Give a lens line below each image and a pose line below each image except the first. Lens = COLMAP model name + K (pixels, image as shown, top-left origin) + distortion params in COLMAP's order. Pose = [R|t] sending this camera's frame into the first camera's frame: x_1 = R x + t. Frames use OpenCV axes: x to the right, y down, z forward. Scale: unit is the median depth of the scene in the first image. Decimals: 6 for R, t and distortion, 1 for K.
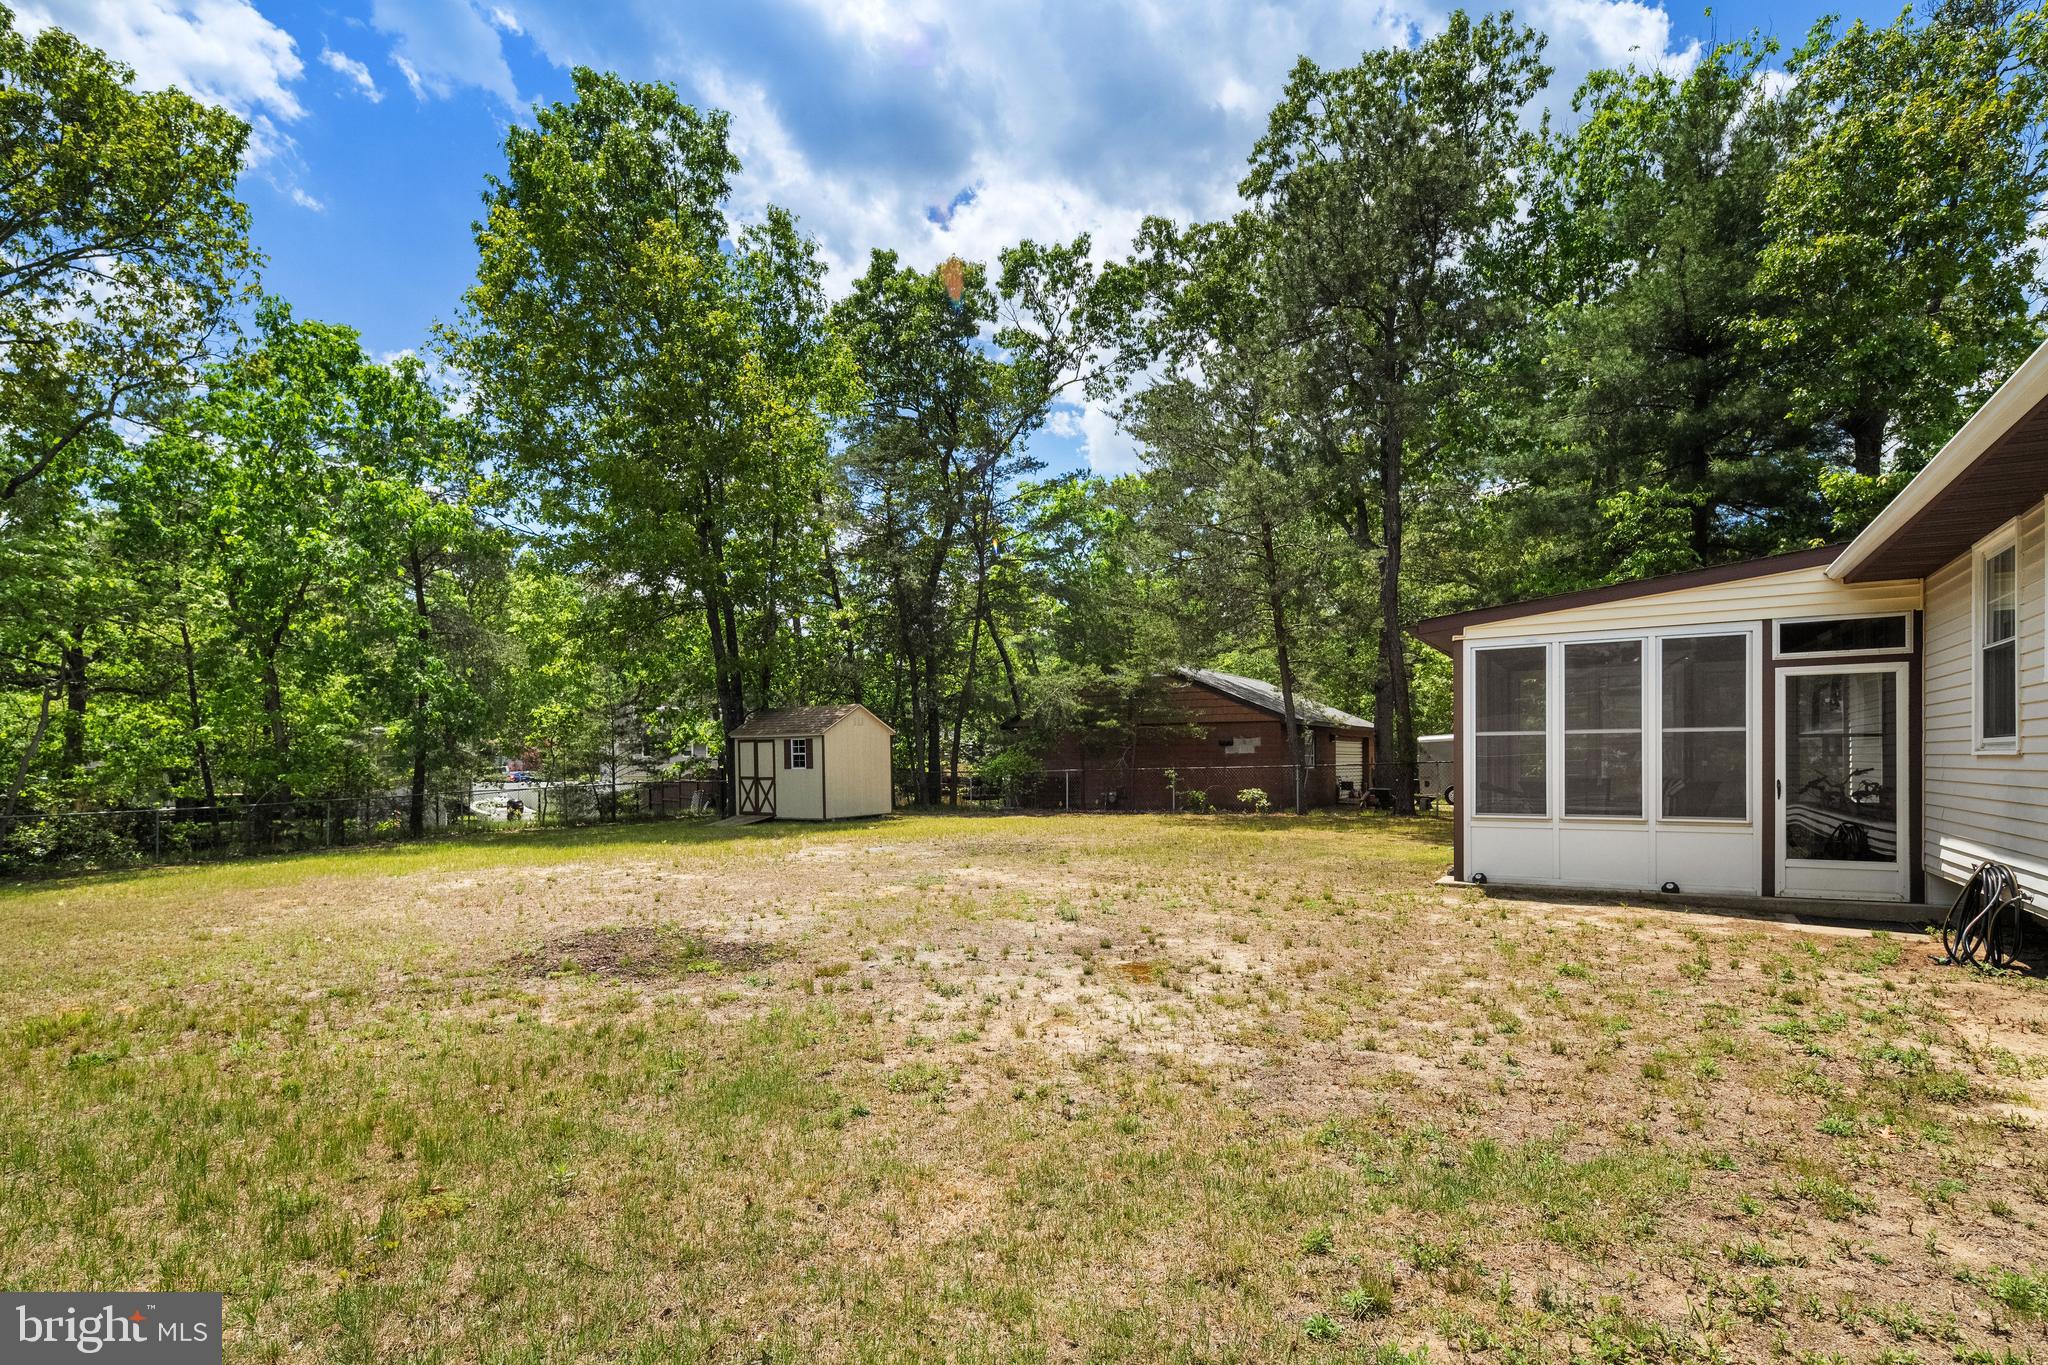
lens RADIAL K [[988.2, 0, 1040.3], [0, 988.2, 771.8], [0, 0, 1]] dist [0.001303, -0.005163]
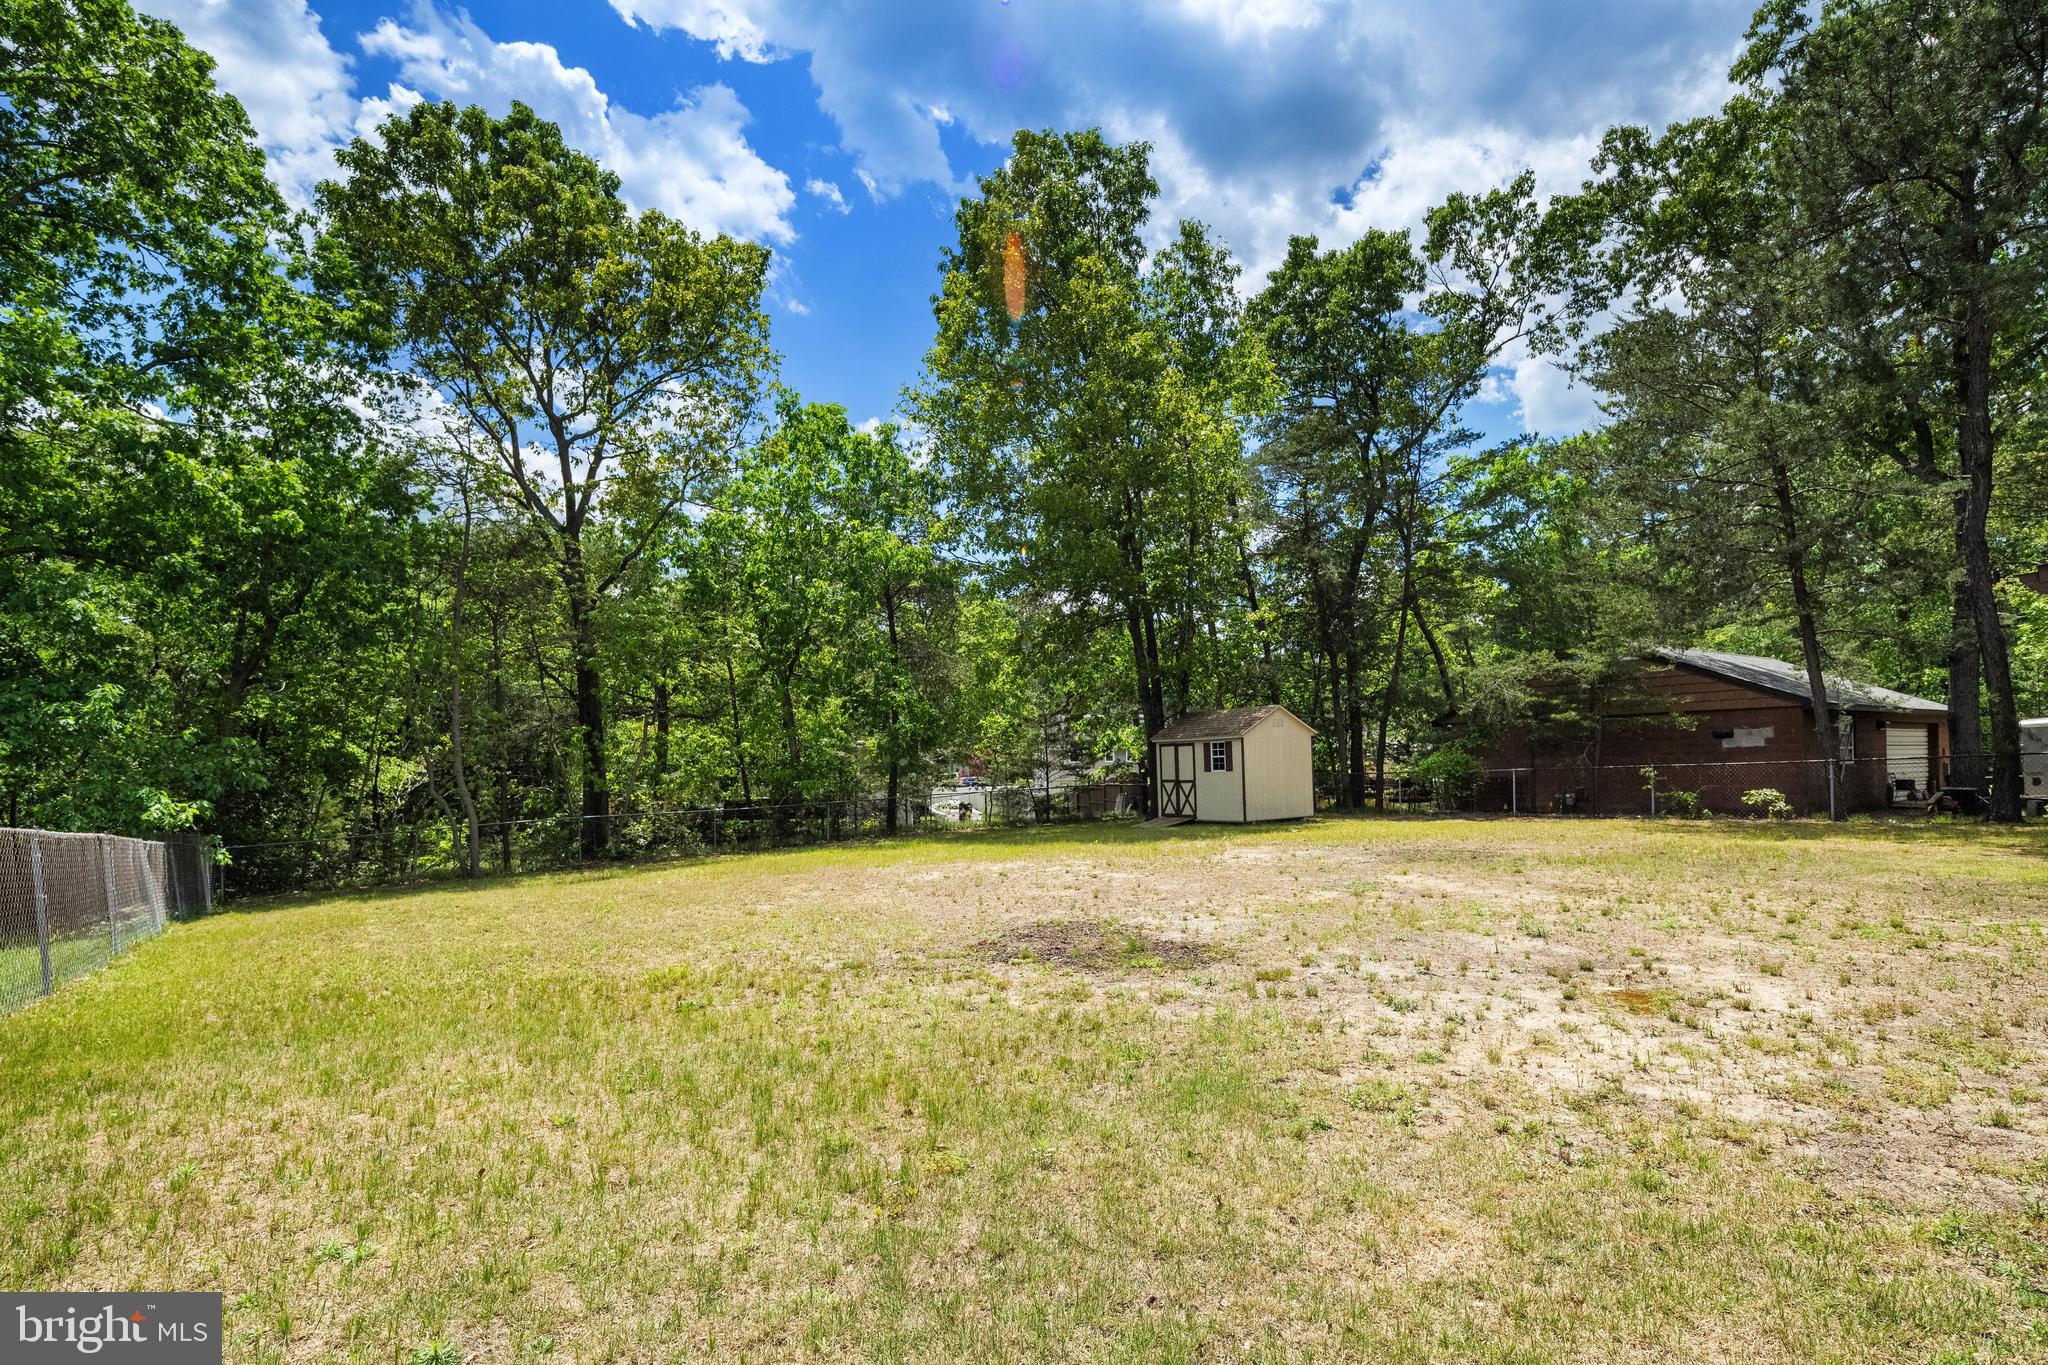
lens RADIAL K [[988.2, 0, 1040.3], [0, 988.2, 771.8], [0, 0, 1]] dist [0.001303, -0.005163]
pose [[0.919318, -0.011726, -0.393340, -0.015962], [0.010410, 0.999931, -0.005480, 0.001026], [0.393377, 0.000943, 0.919377, 0.002842]]
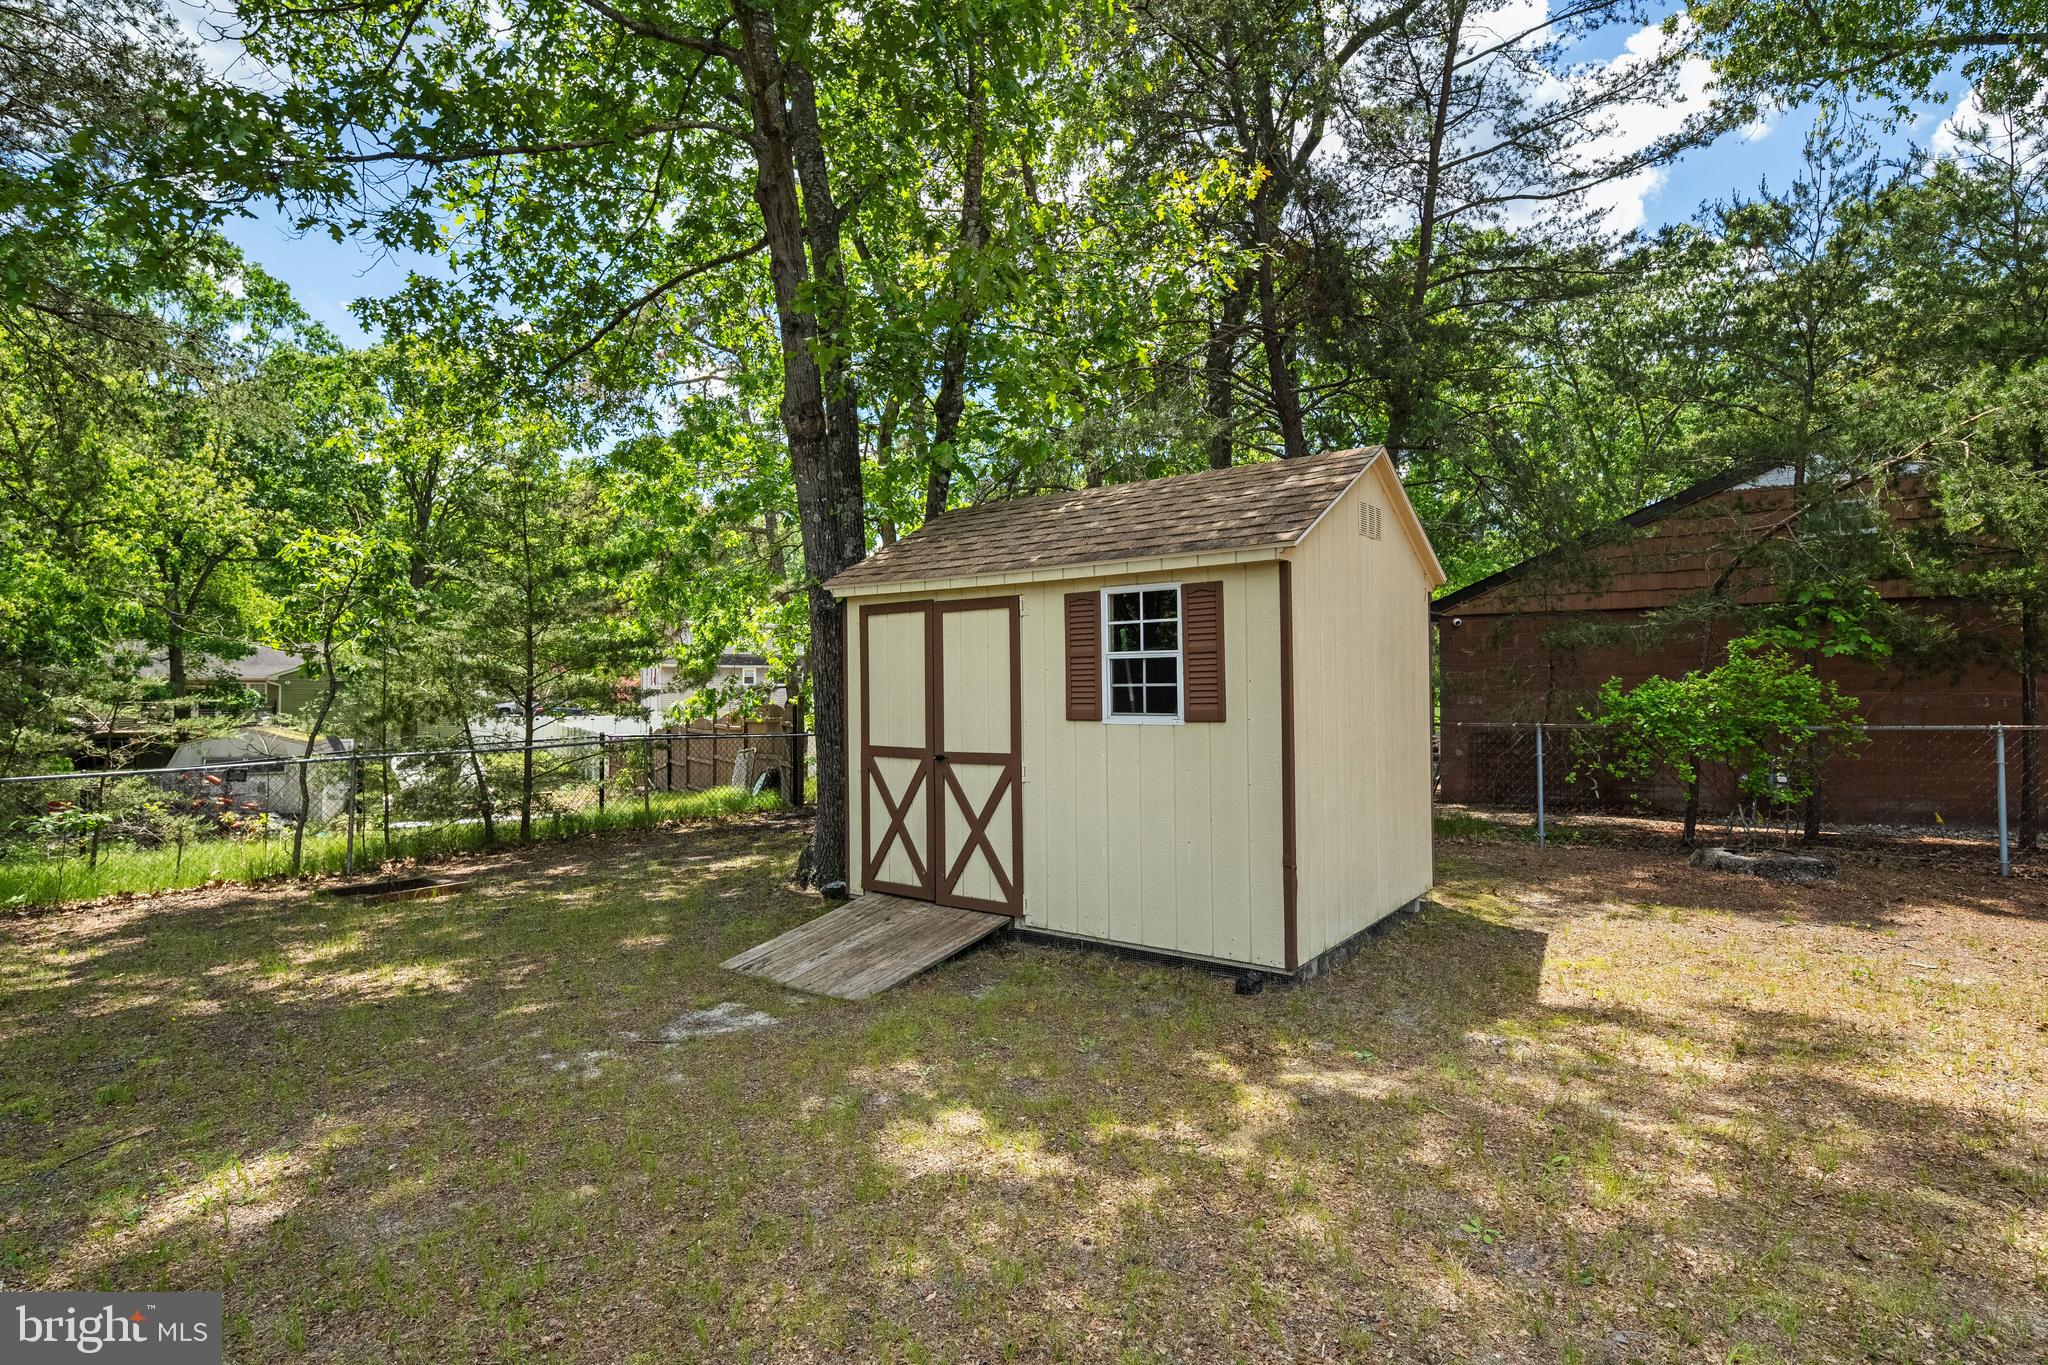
lens RADIAL K [[982.9, 0, 1025.9], [0, 982.9, 684.3], [0, 0, 1]] dist [-0.000184, -0.000199]
pose [[0.997380, 0.005524, -0.072134, -0.264504], [-0.006764, 0.999833, -0.016953, -0.007759], [0.072028, 0.017397, 0.997251, 0.809558]]
